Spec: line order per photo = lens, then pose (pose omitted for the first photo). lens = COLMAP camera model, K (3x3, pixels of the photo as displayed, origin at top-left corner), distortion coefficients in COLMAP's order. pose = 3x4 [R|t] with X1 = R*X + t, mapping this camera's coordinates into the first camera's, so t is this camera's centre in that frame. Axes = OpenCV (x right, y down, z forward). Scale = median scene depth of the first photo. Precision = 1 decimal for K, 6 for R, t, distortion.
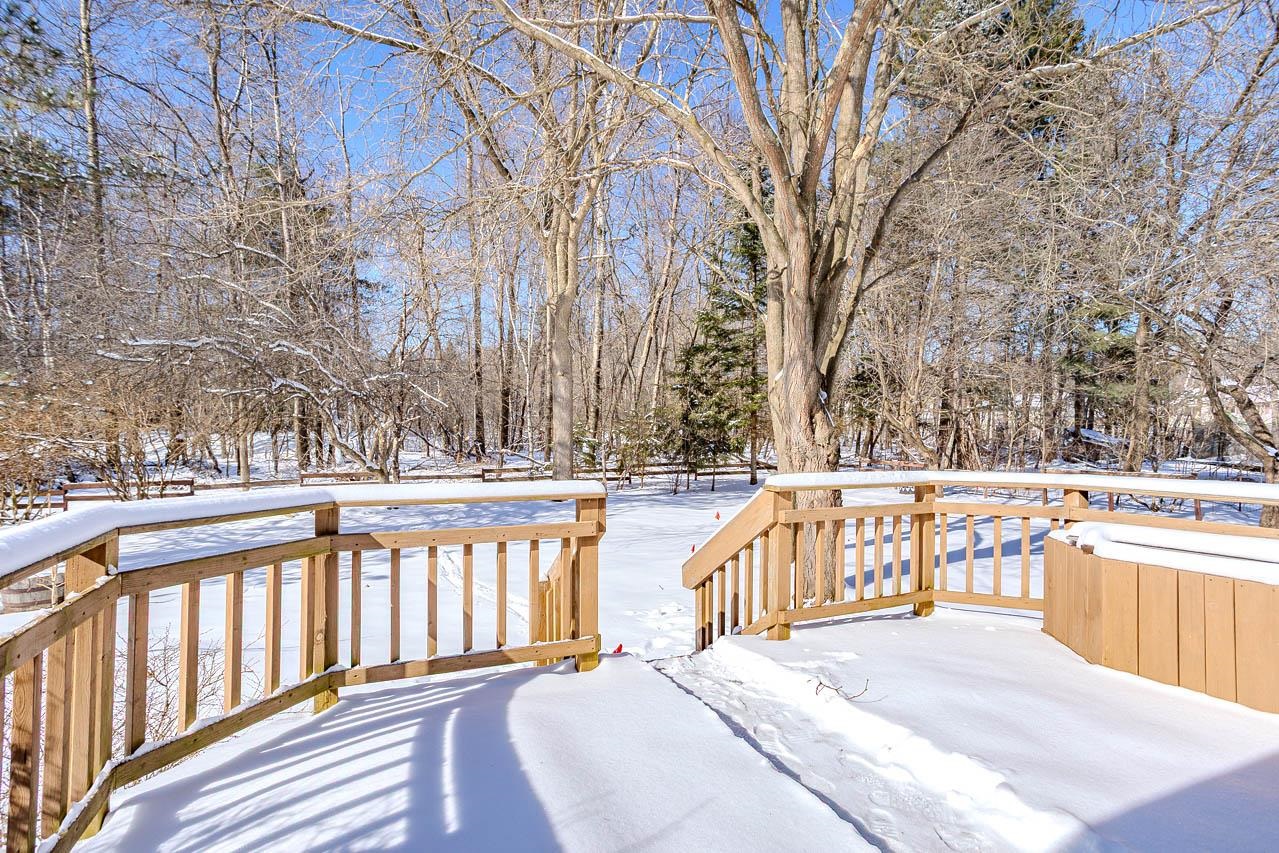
lens RADIAL K [[608.1, 0, 639.5], [0, 608.1, 426.5], [0, 0, 1]] dist [-0.000769, -0.000130]
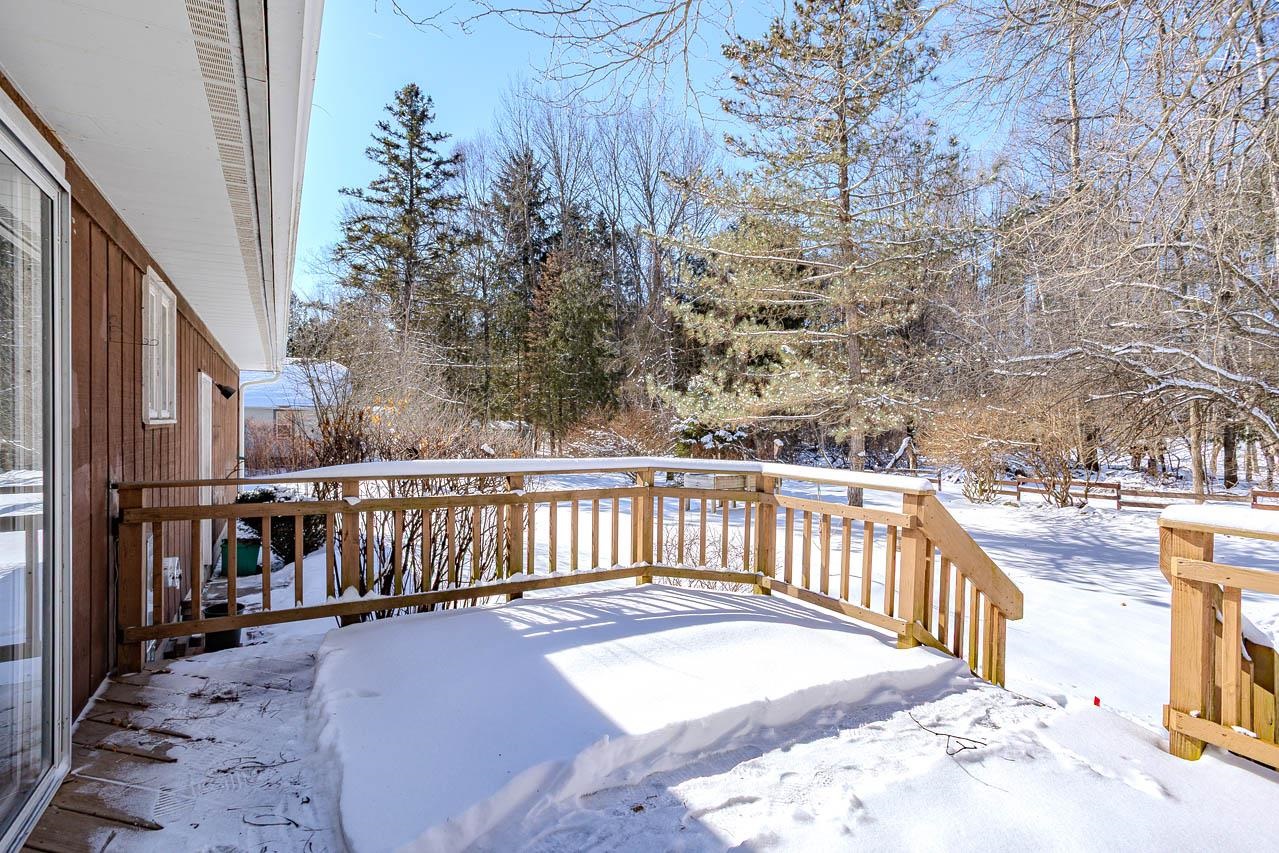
lens RADIAL K [[608.1, 0, 639.5], [0, 608.1, 426.5], [0, 0, 1]] dist [-0.000769, -0.000130]
pose [[0.112974, -0.001068, -0.993597, 0.973206], [-0.010478, 0.999943, -0.002266, 0.008193], [0.993543, 0.010667, 0.112957, 0.433250]]
